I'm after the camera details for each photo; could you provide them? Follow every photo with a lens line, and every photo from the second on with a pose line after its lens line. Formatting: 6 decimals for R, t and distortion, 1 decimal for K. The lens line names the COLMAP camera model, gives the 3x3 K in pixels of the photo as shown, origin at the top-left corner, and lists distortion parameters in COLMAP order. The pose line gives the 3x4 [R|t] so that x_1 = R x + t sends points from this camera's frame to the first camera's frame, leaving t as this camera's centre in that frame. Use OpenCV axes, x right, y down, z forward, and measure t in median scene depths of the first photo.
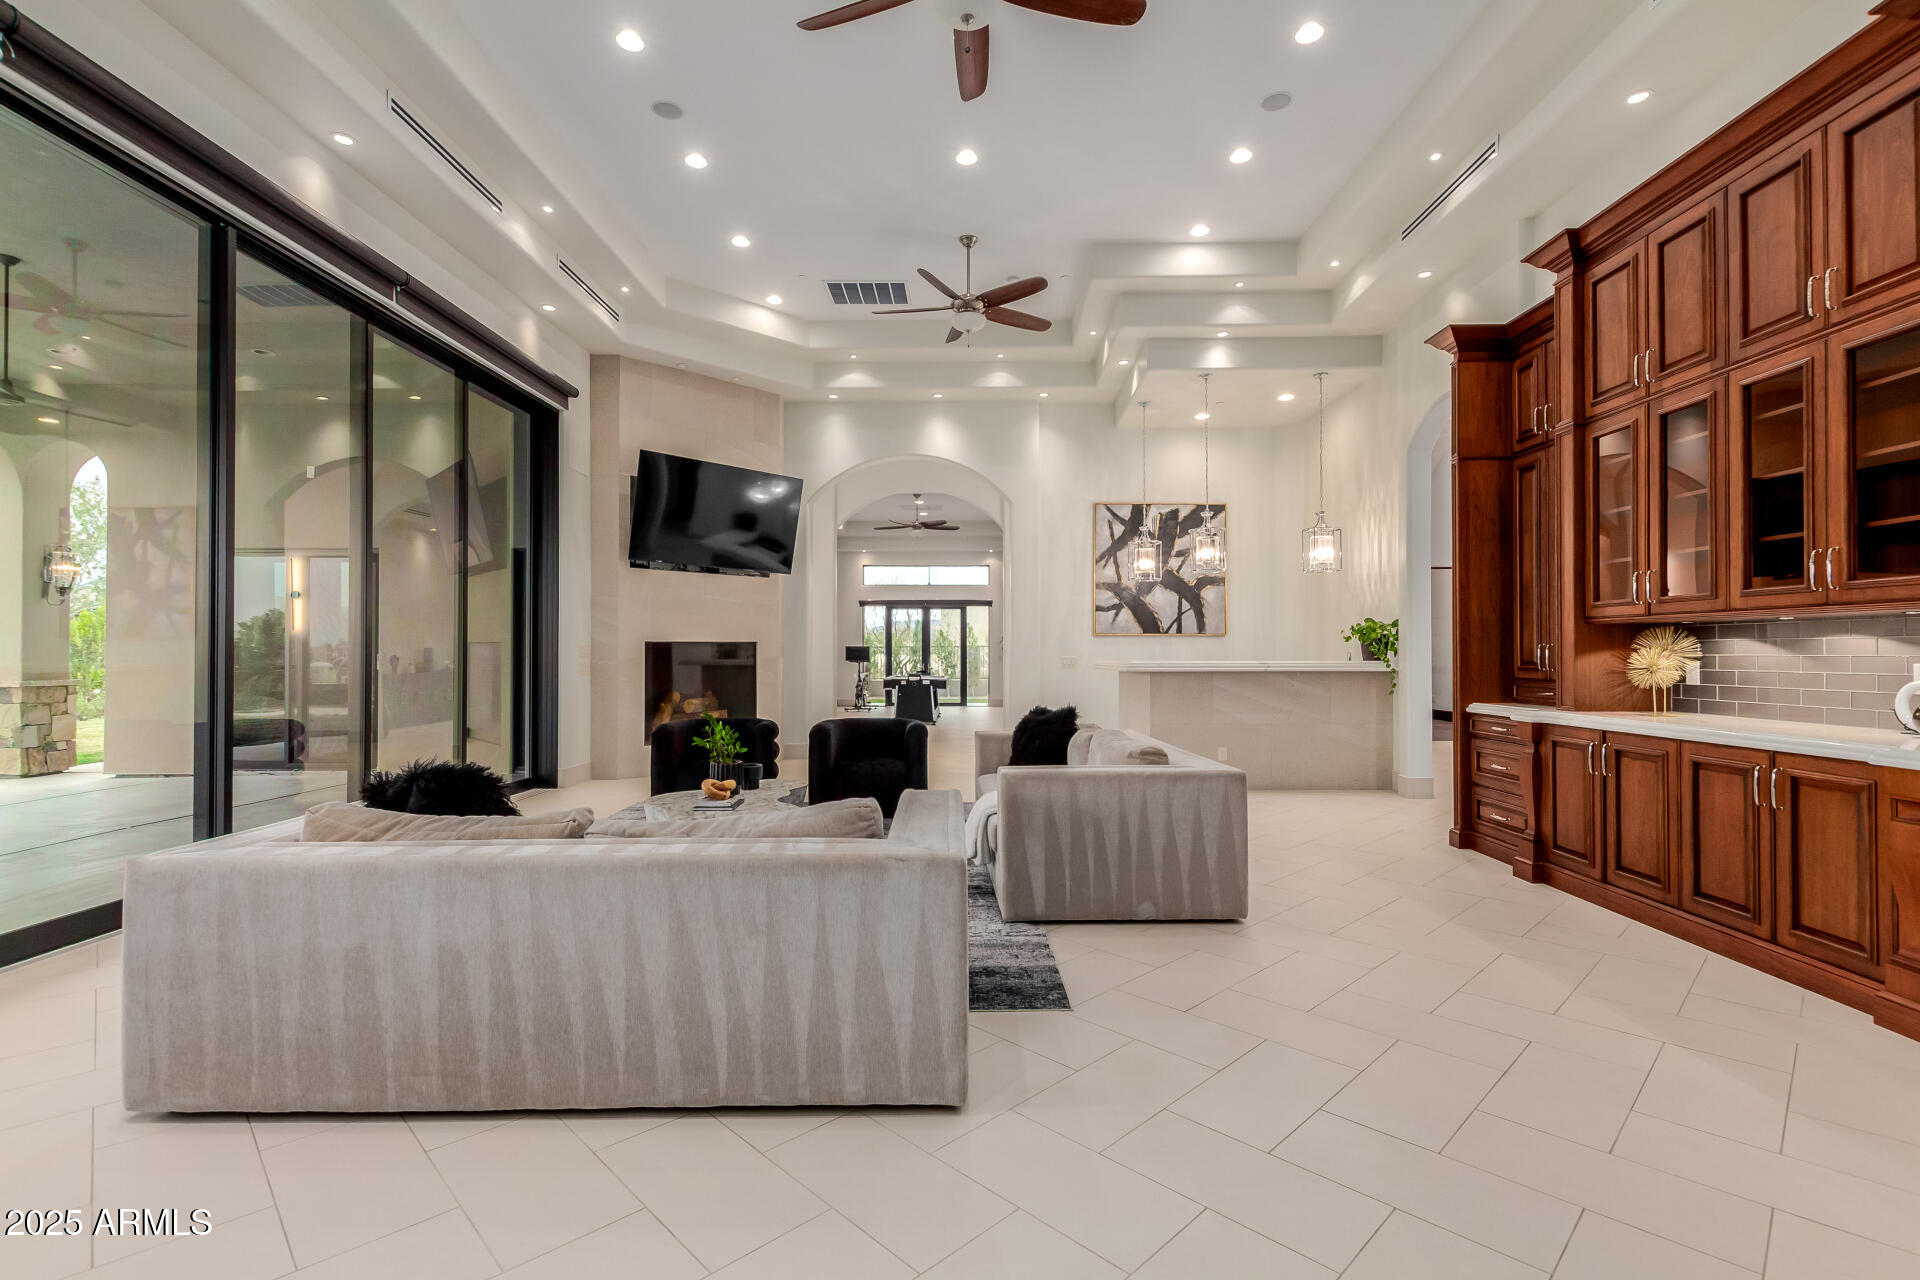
lens RADIAL K [[883.8, 0, 958.5], [0, 883.8, 645.0], [0, 0, 1]] dist [0.000968, 0.000210]
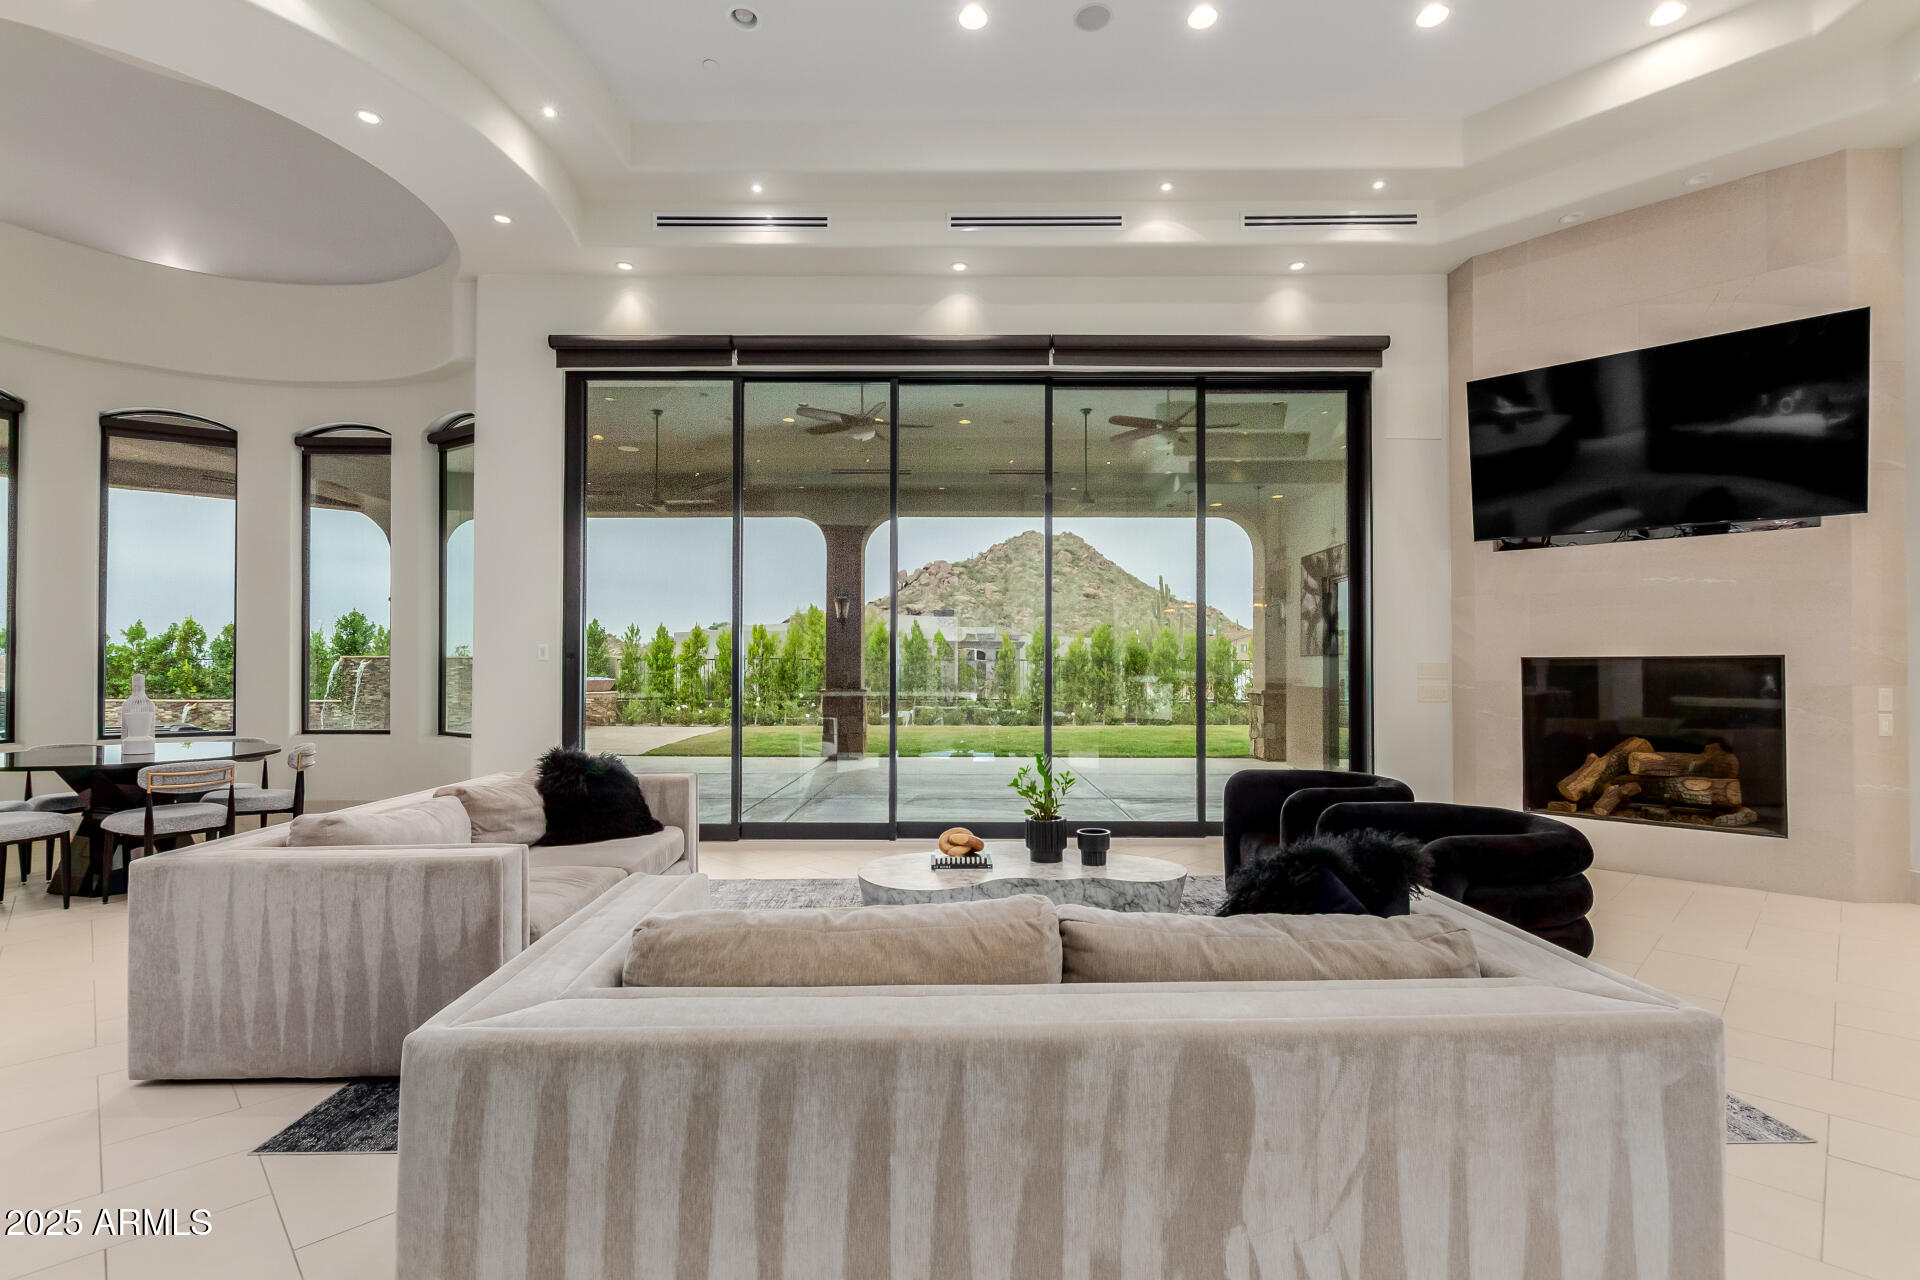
lens RADIAL K [[883.8, 0, 953.2], [0, 883.8, 649.7], [0, 0, 1]] dist [0.000968, 0.000210]
pose [[0.002031, -0.016322, -0.999865, 0.344723], [0.010066, 0.999816, -0.016301, -0.003555], [0.999947, -0.010032, 0.002195, 0.611954]]
